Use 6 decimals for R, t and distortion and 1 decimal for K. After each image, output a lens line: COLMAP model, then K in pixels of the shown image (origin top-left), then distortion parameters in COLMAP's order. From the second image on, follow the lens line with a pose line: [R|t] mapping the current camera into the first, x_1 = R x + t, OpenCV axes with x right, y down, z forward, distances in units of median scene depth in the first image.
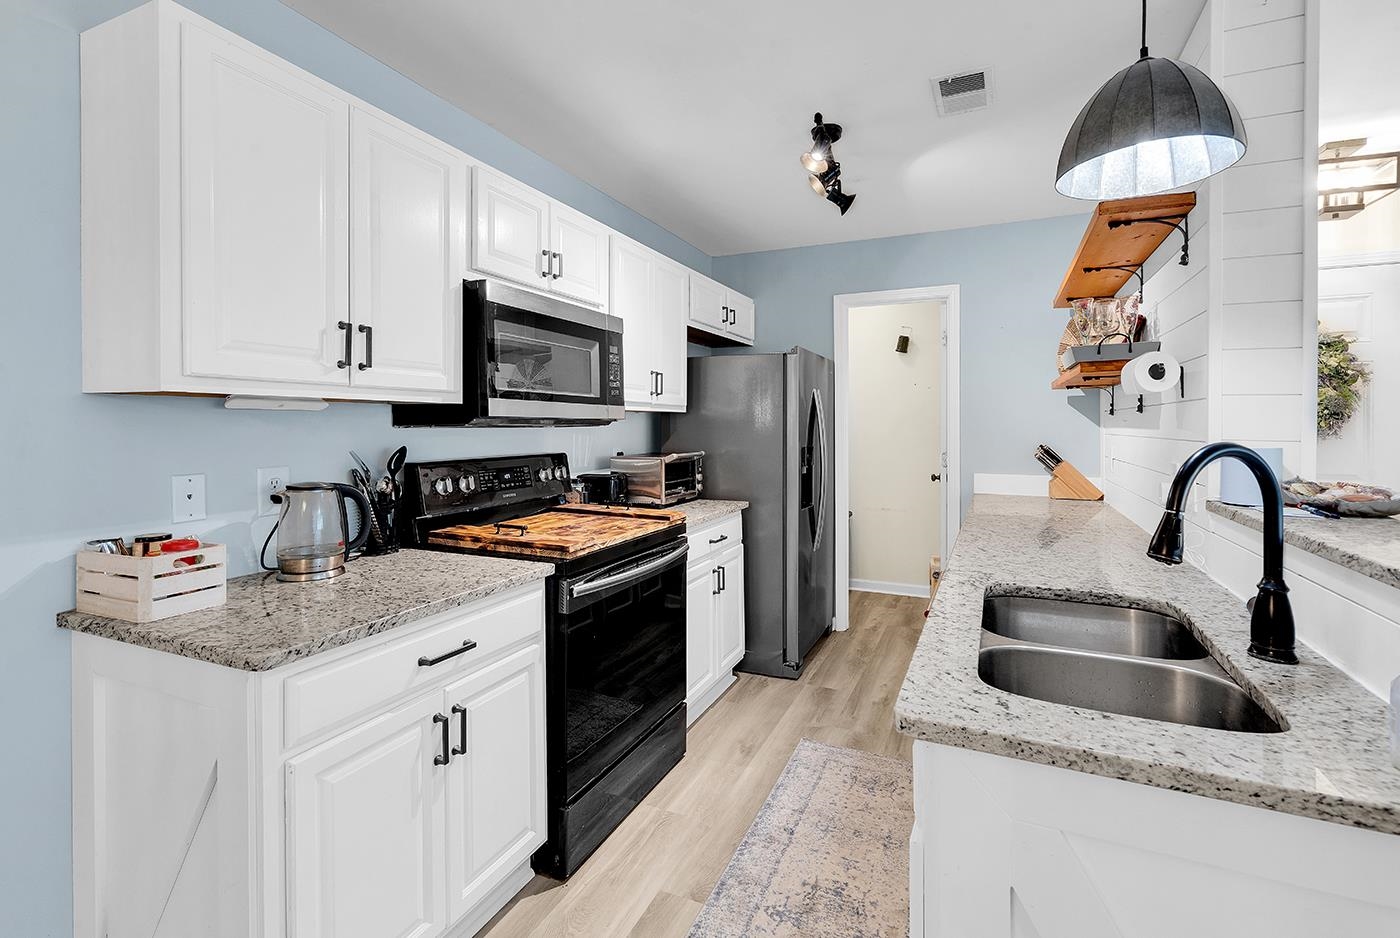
lens RADIAL K [[650.0, 0, 714.9], [0, 650.0, 426.4], [0, 0, 1]] dist [0.000310, 0.000977]
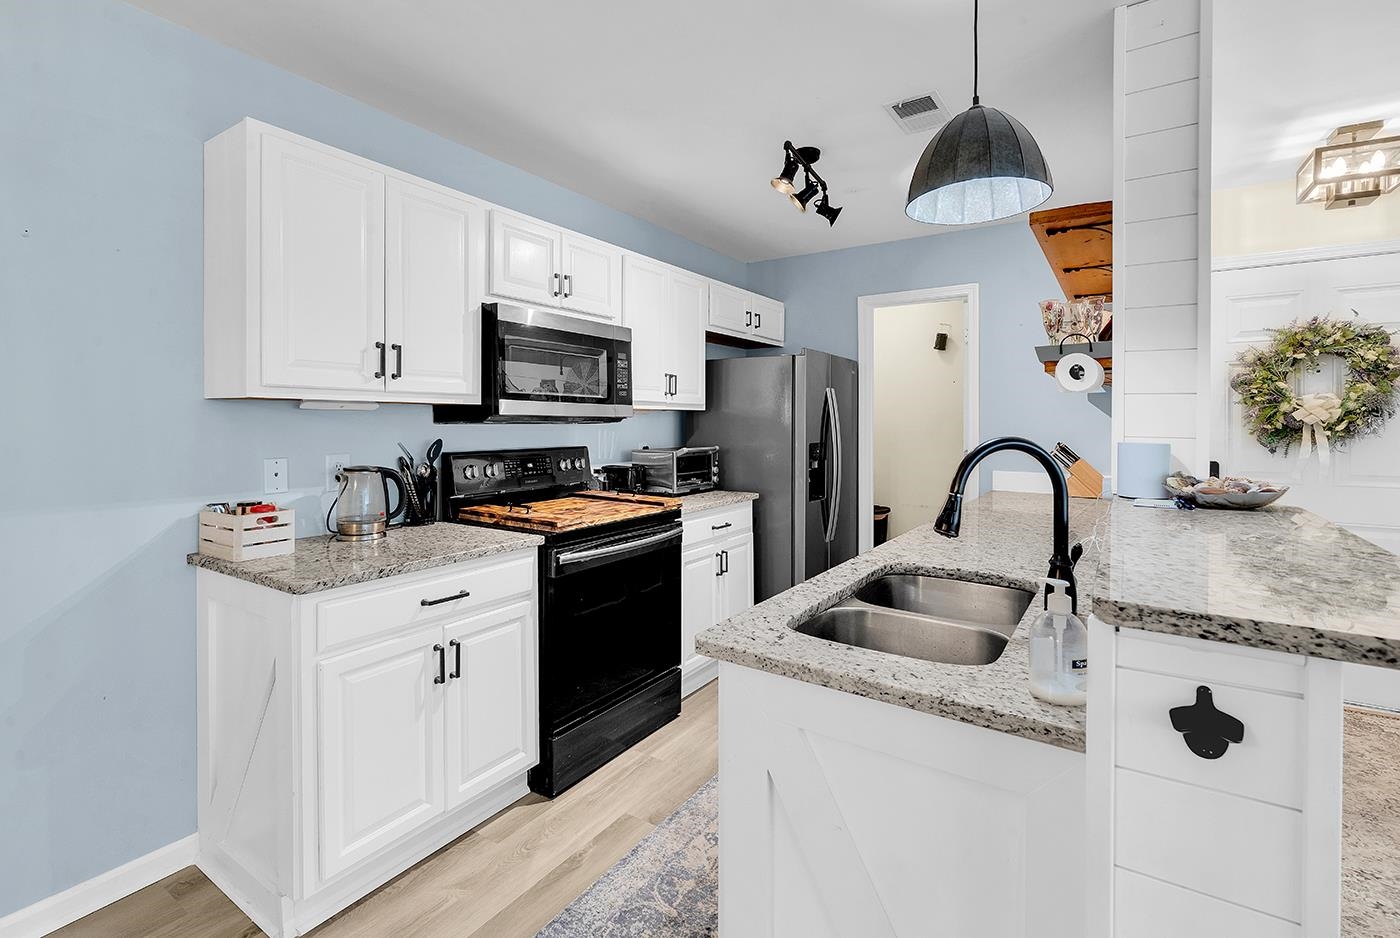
lens RADIAL K [[650.0, 0, 690.2], [0, 650.0, 422.1], [0, 0, 1]] dist [0.000310, 0.000977]
pose [[0.984027, 0.001266, -0.178013, 0.218858], [-0.001704, 0.999996, -0.002303, 0.000750], [0.178009, 0.002570, 0.984025, -0.136287]]
